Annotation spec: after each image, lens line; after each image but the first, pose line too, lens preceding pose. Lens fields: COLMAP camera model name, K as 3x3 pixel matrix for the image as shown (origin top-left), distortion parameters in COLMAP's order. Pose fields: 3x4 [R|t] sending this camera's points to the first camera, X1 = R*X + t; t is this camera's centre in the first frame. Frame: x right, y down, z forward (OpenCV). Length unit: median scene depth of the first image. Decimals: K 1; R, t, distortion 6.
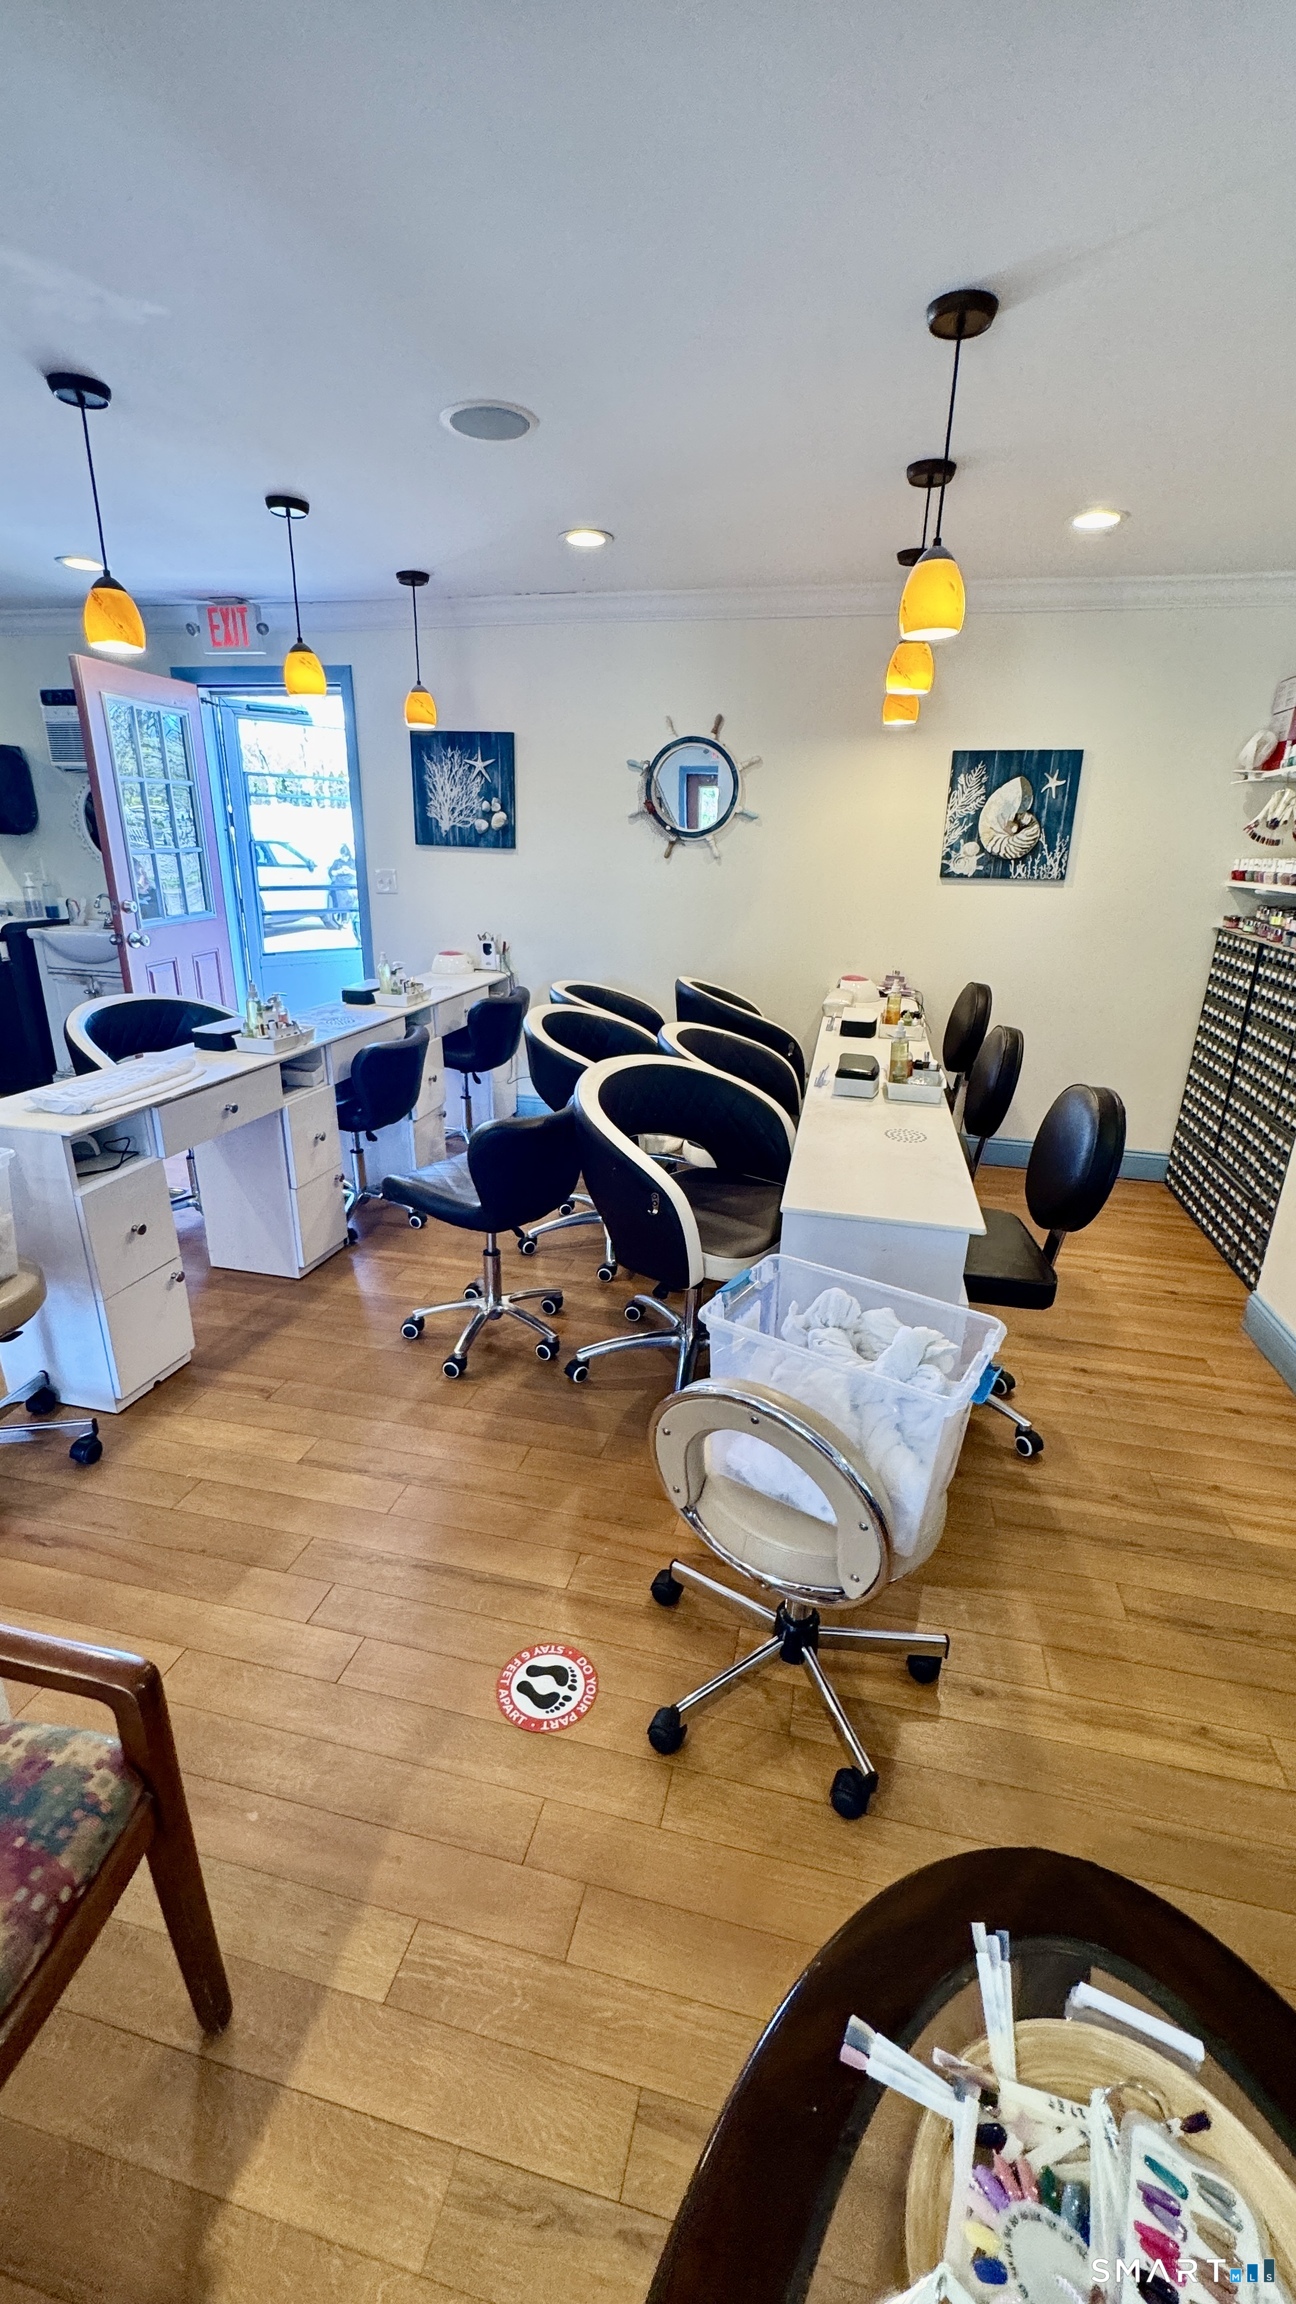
lens RADIAL K [[920.8, 0, 648.0], [0, 920.8, 1152.0], [0, 0, 1]] dist [0.000651, 0.000326]
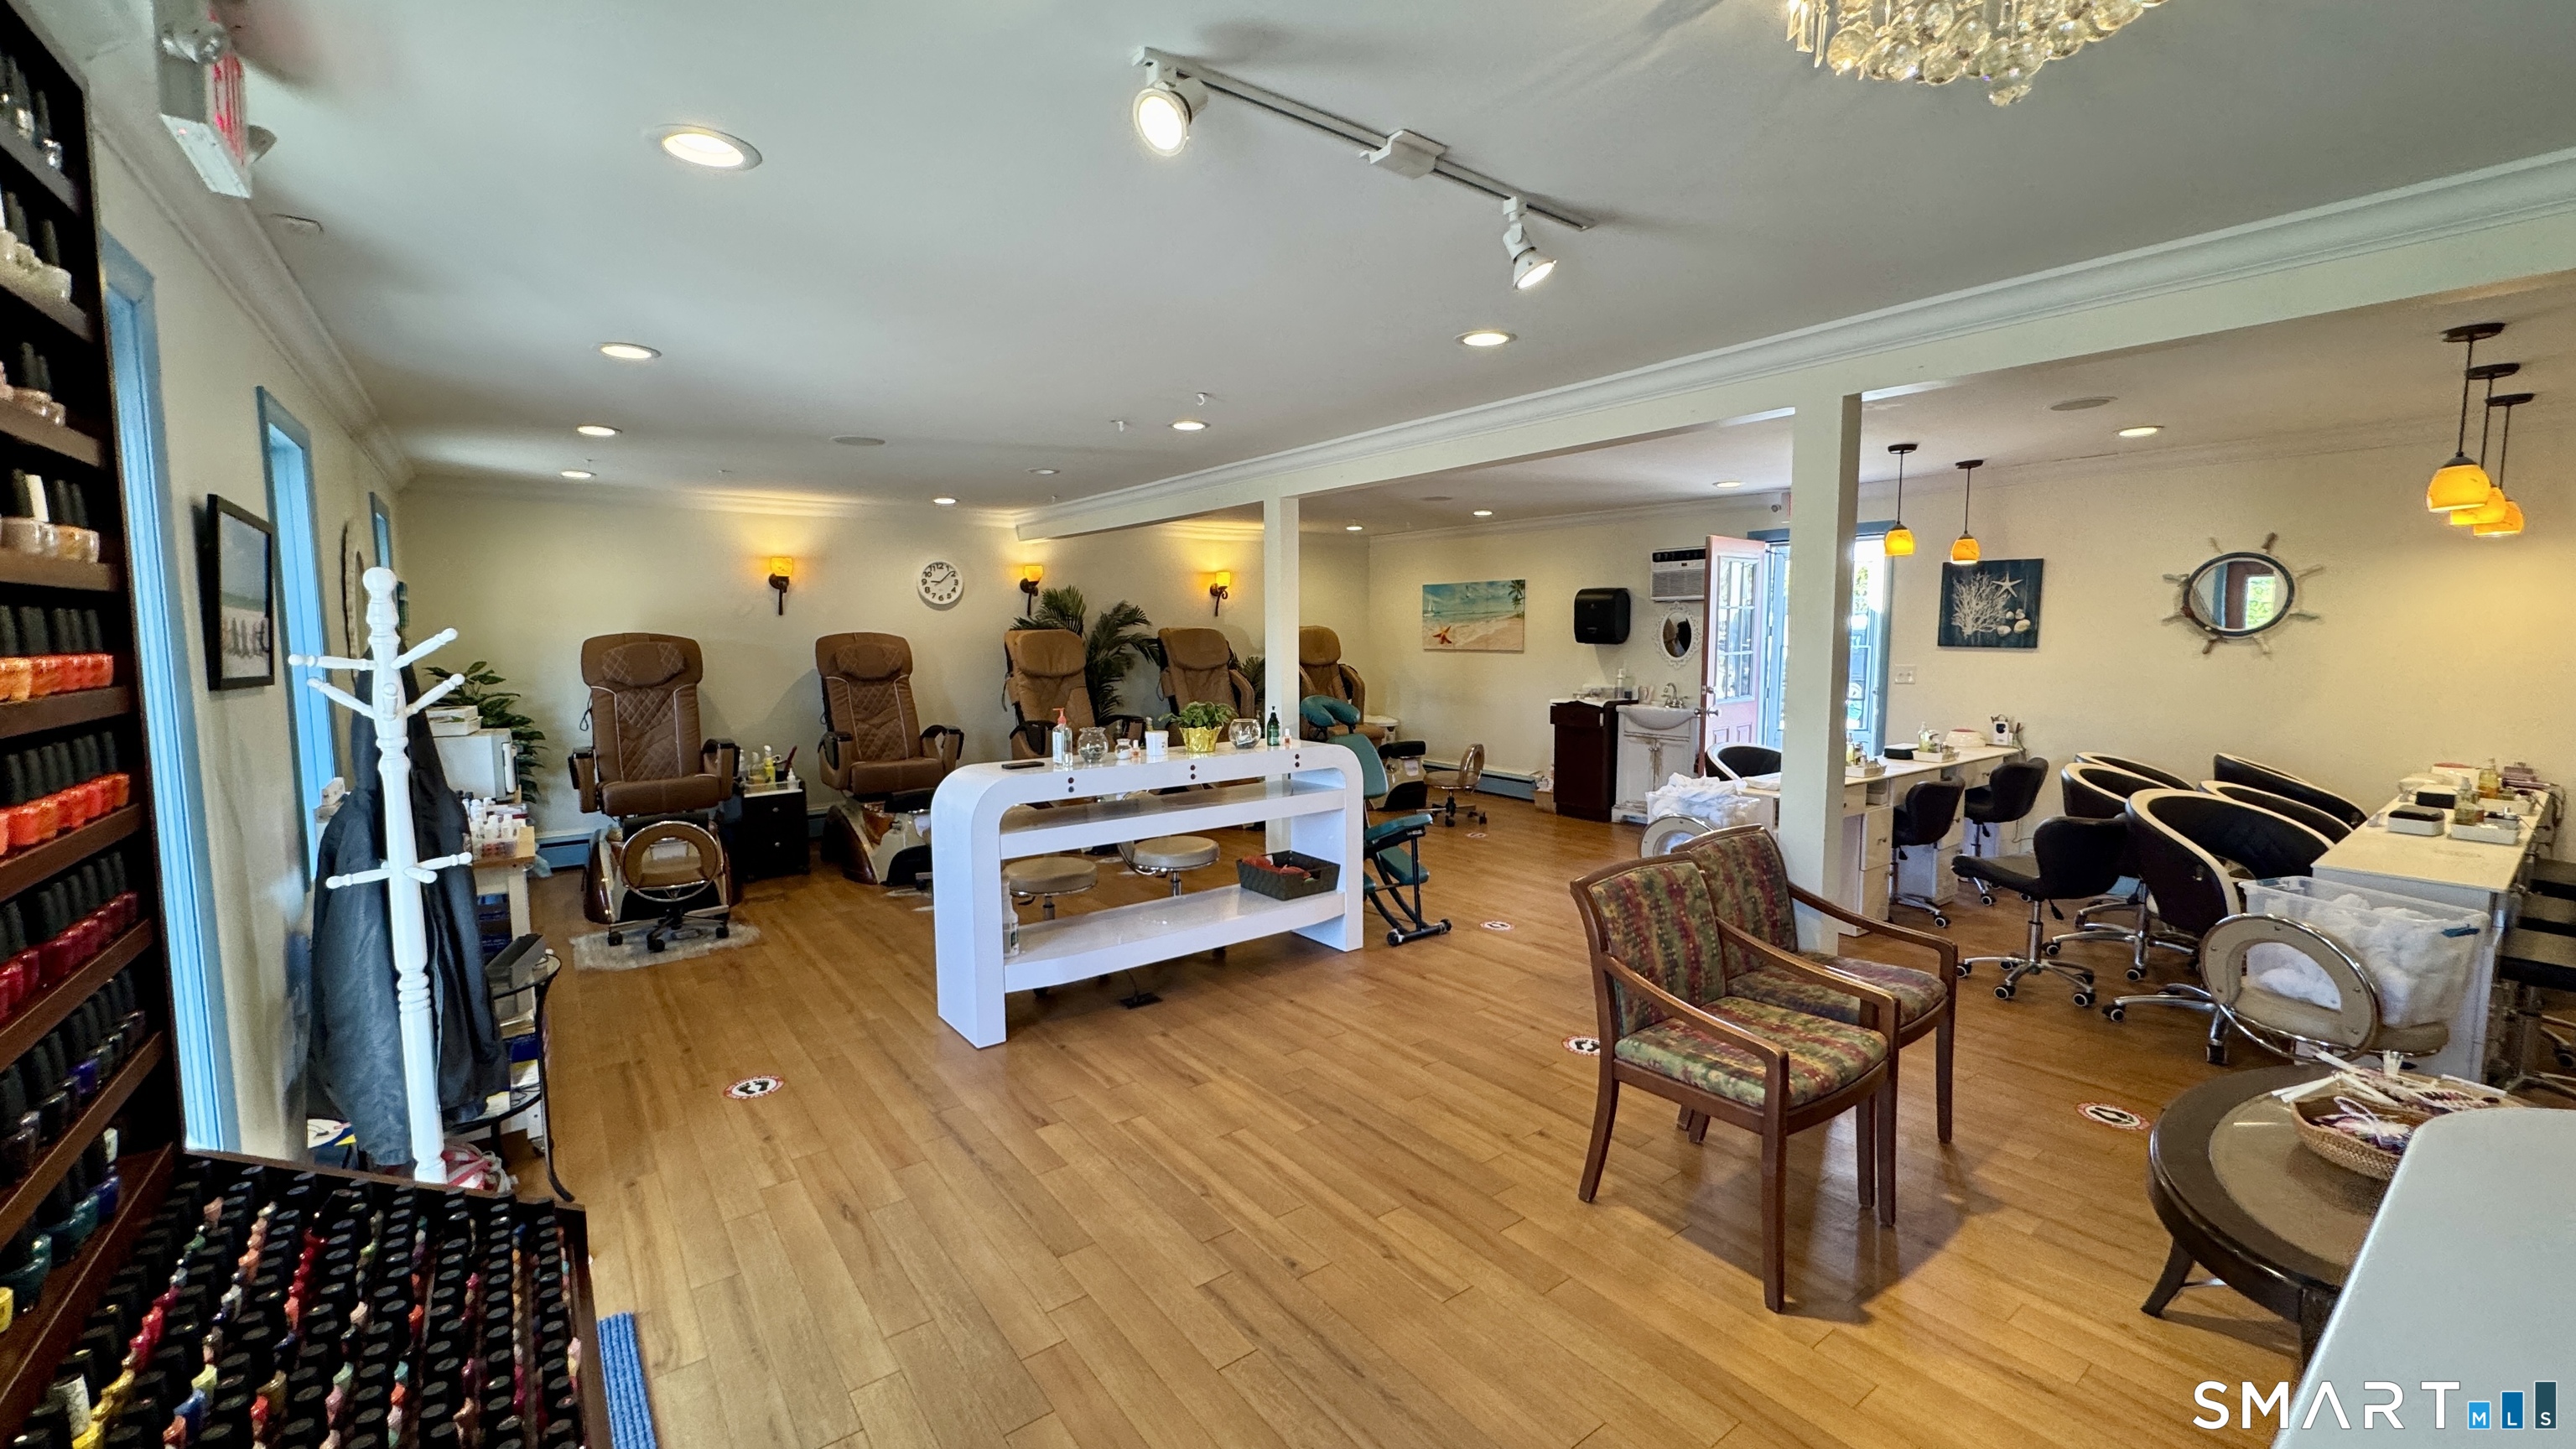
lens RADIAL K [[1029.5, 0, 1288.0], [0, 1029.5, 724.5], [0, 0, 1]] dist [0.000651, 0.000326]
pose [[0.768701, 0.032853, -0.638764, -0.035316], [-0.188617, 0.965912, -0.177307, 0.203181], [0.611164, 0.256778, 0.748694, -0.619415]]
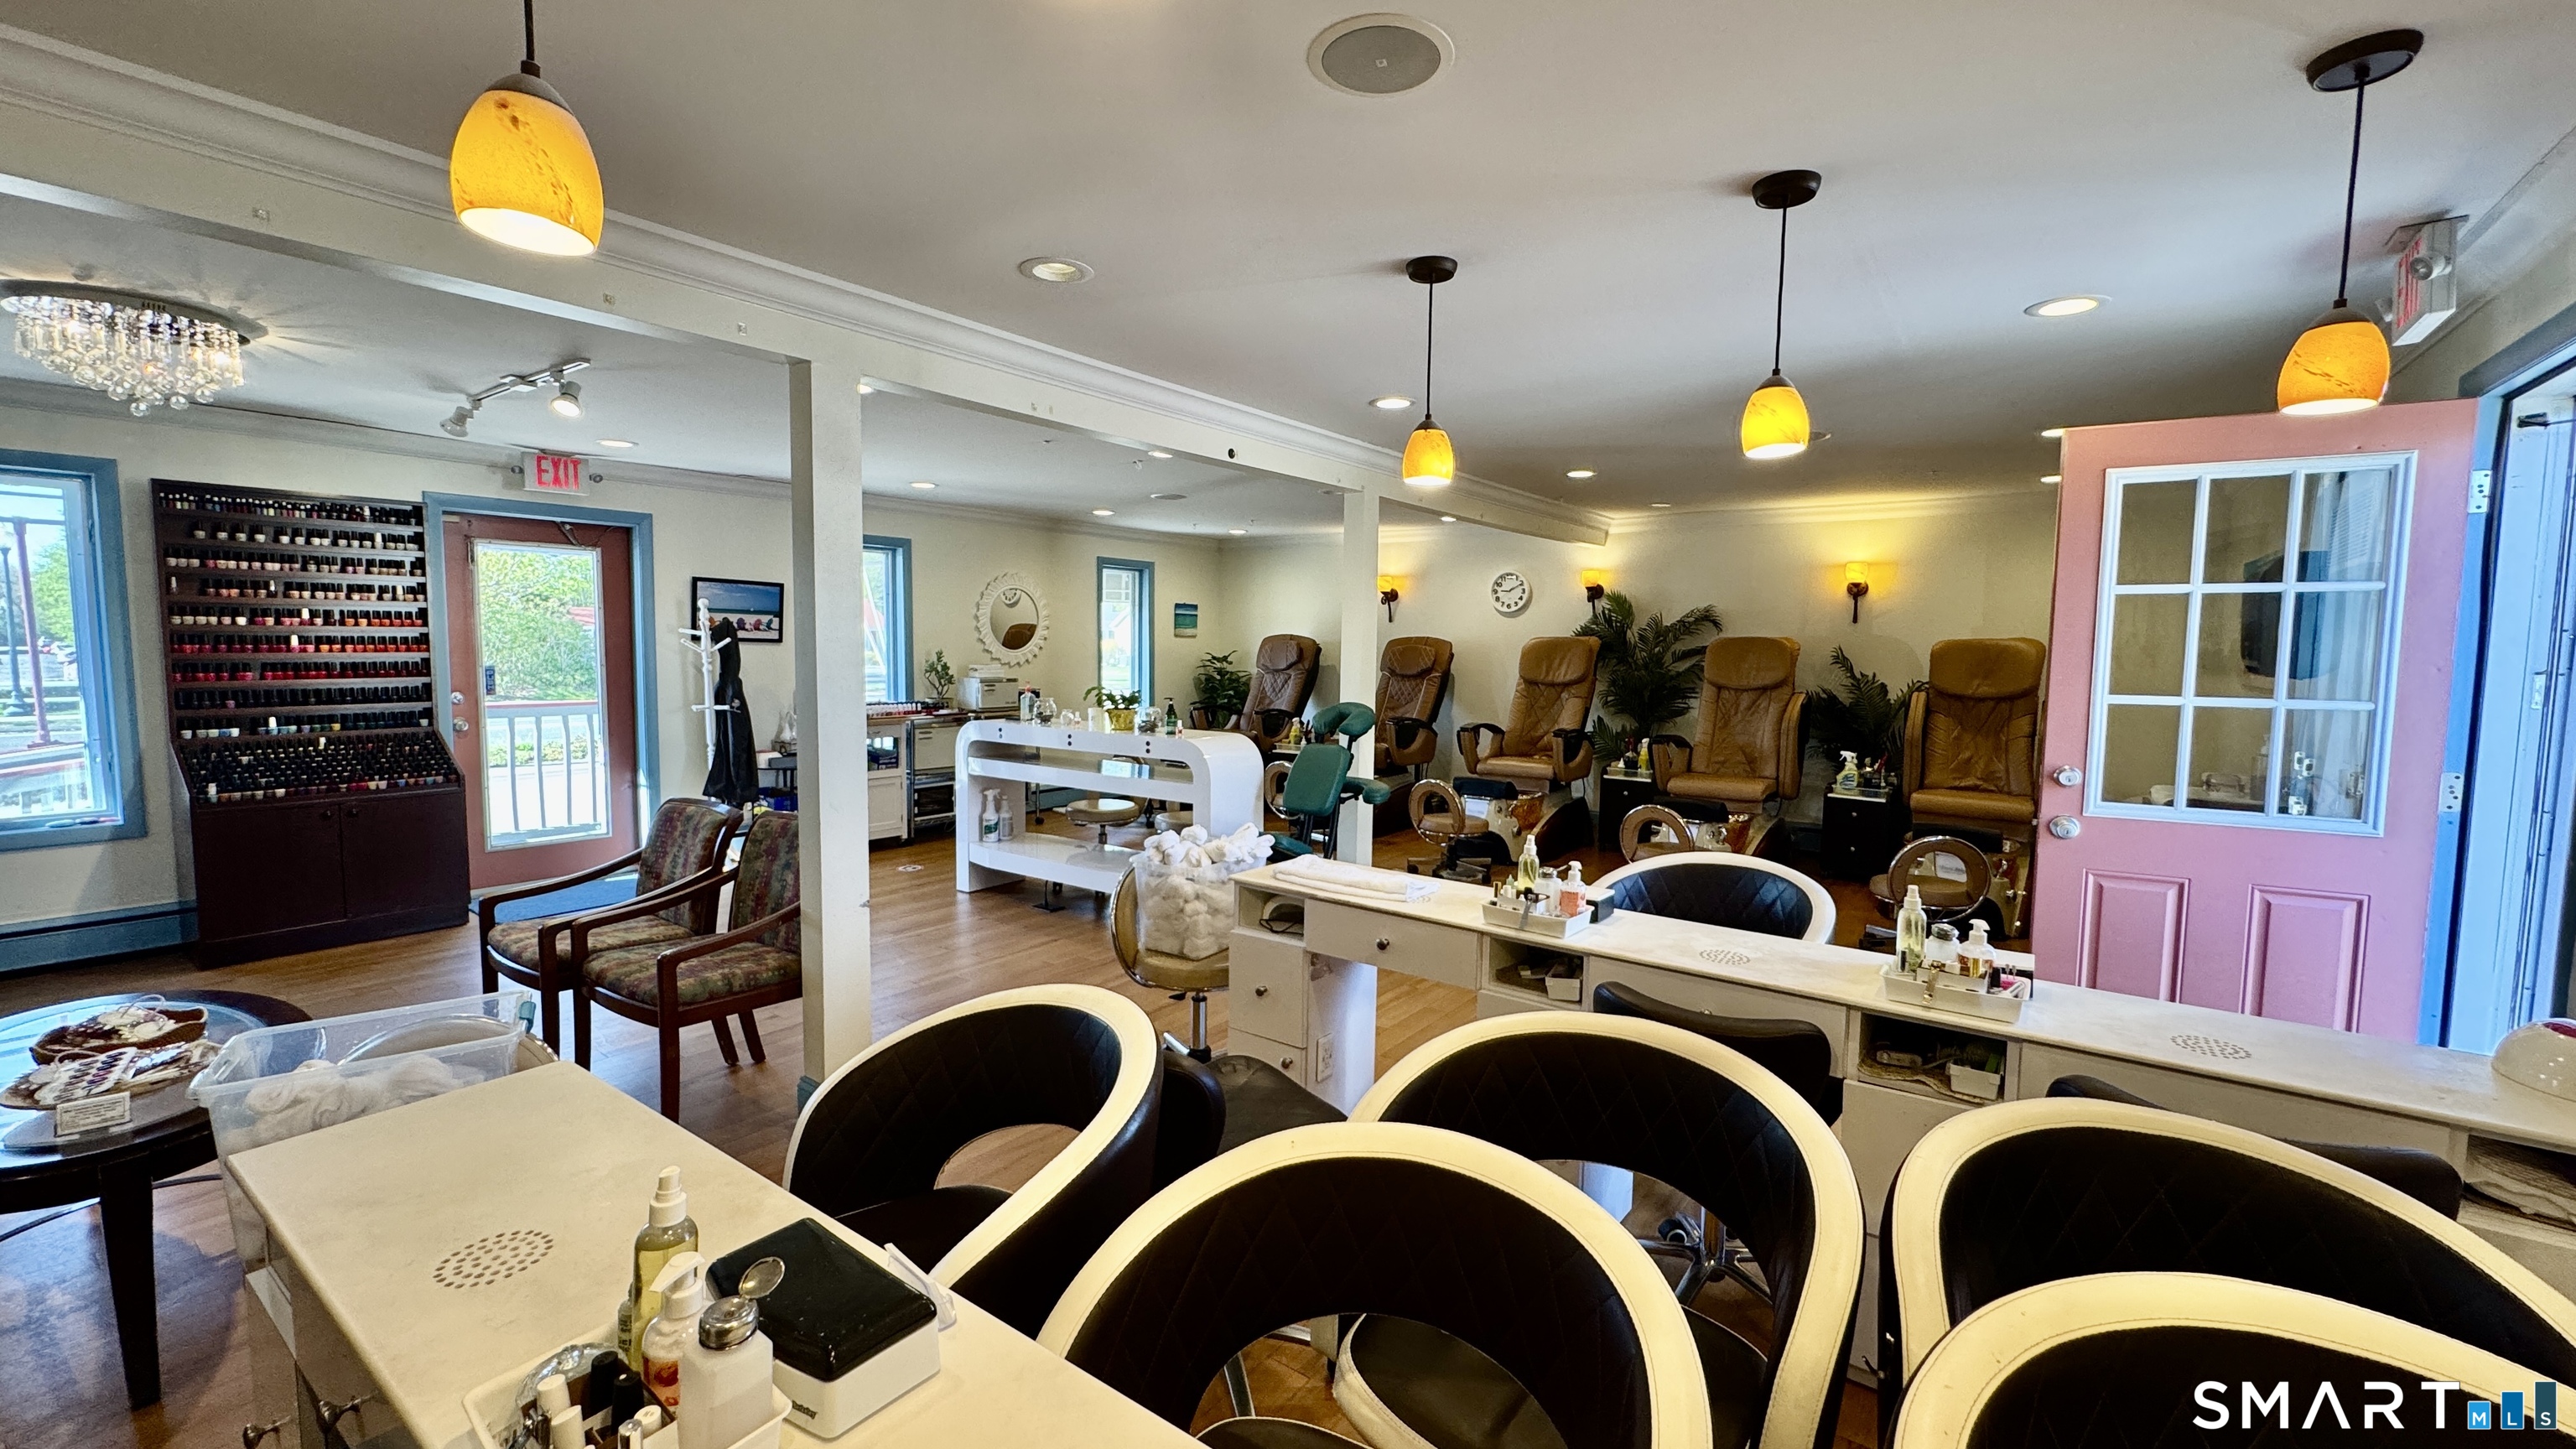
lens RADIAL K [[1029.5, 0, 1288.0], [0, 1029.5, 724.5], [0, 0, 1]] dist [0.000651, 0.000326]
pose [[-0.386412, 0.046904, -0.921133, 0.311516], [-0.326370, 0.927137, 0.184121, -0.252792], [0.862652, 0.371777, -0.342949, 0.759519]]
